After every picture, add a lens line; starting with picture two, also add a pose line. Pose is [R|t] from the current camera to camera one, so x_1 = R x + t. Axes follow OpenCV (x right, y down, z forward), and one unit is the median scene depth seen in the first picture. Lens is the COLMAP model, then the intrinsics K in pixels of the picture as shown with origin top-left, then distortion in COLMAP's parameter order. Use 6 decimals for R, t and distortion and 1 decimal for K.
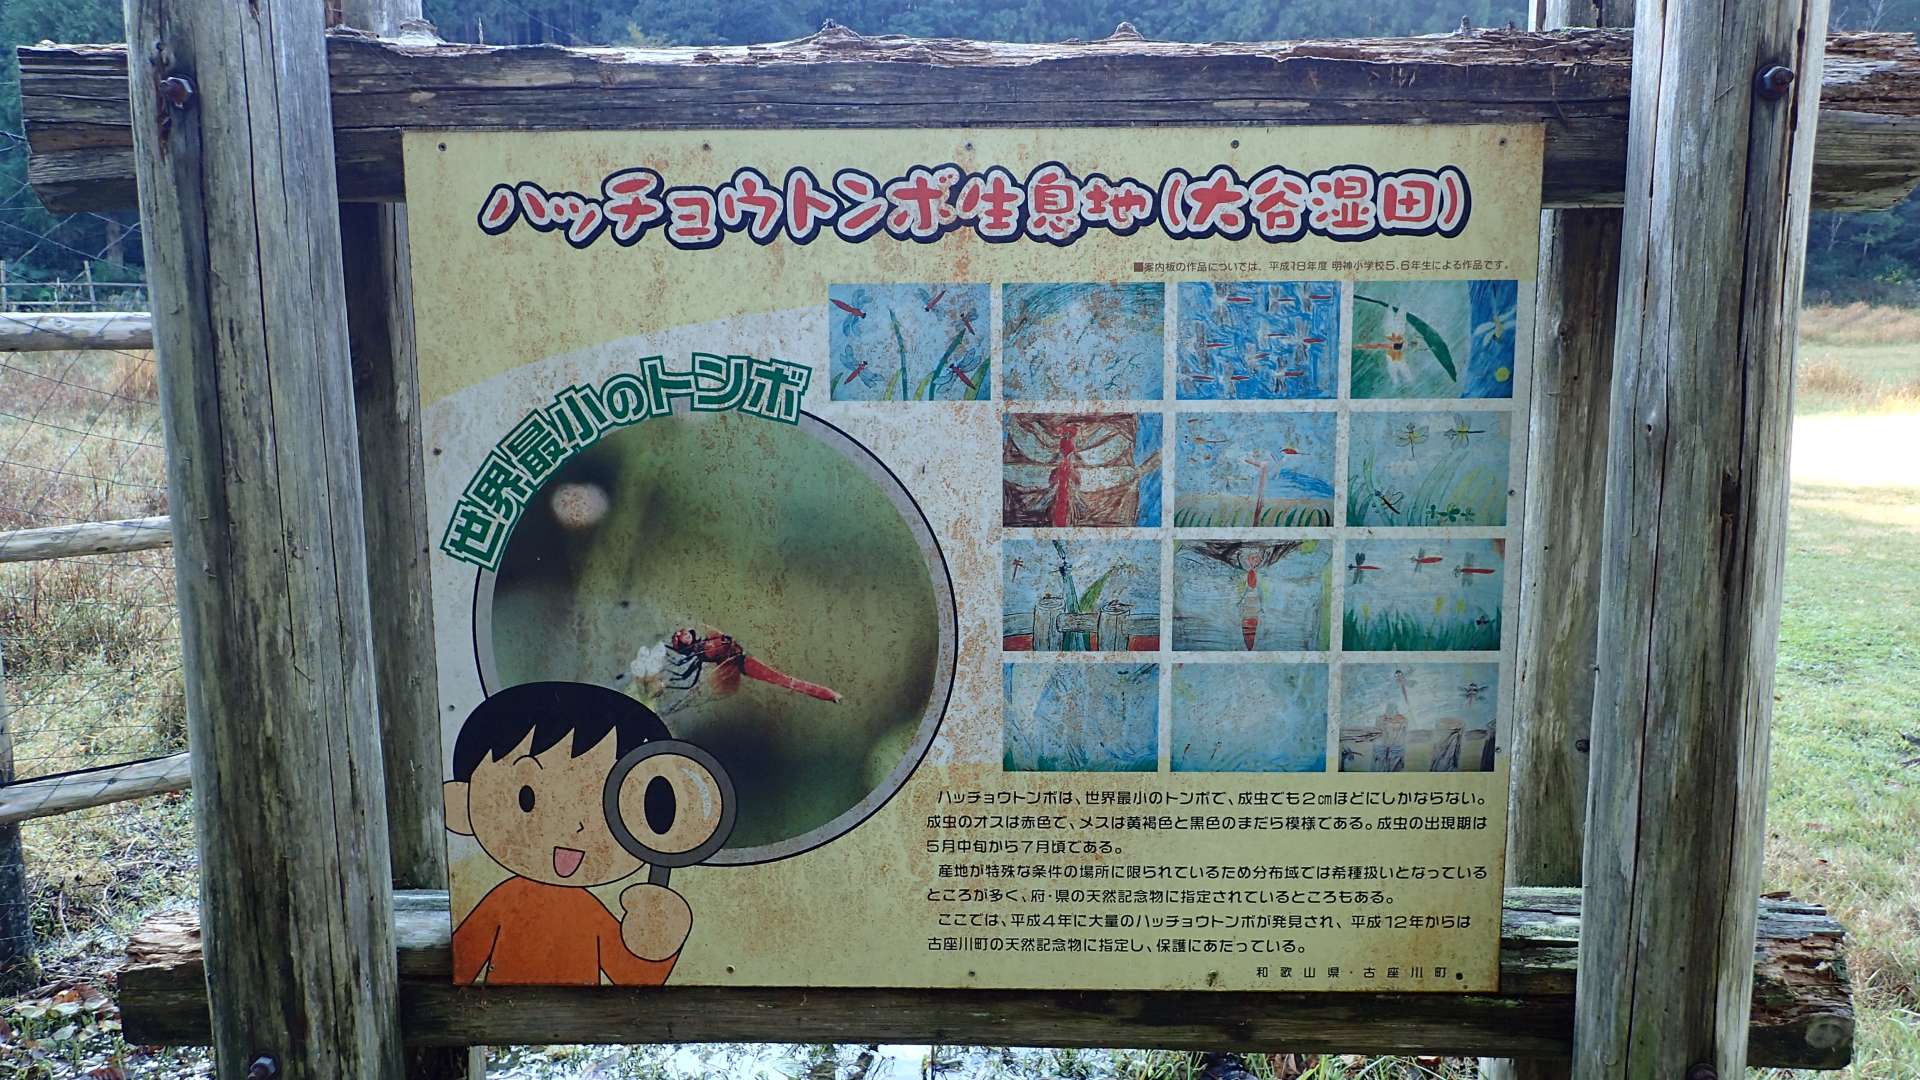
lens RADIAL K [[1443.4, 0, 961.1], [0, 1443.4, 539.0], [0, 0, 1]] dist [0.011307, 0.002661]
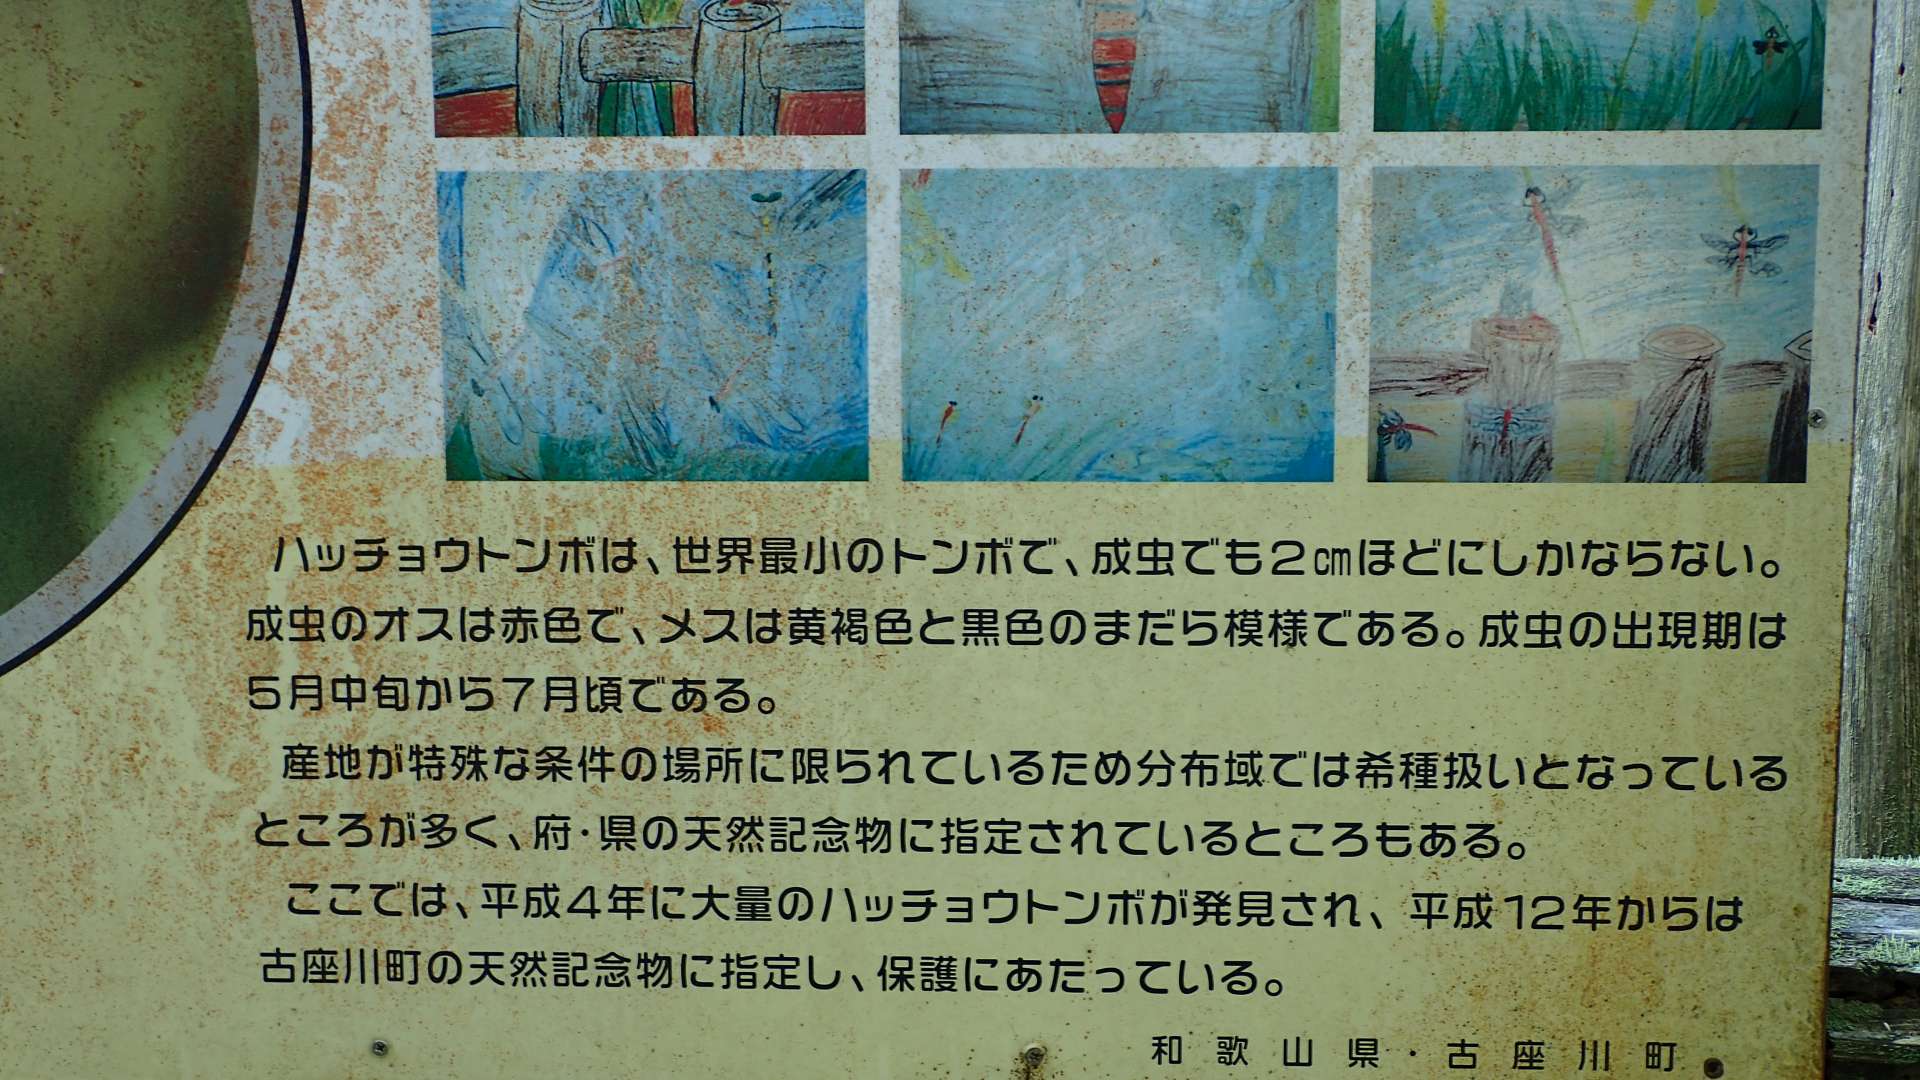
lens RADIAL K [[2023.6, 0, 961.7], [0, 2023.6, 539.1], [0, 0, 1]] dist [0.021439, 0.000000]
pose [[0.999780, 0.004130, -0.020552, 0.169994], [-0.004963, 0.999161, -0.040650, 0.196181], [0.020367, 0.040743, 0.998962, 0.493722]]
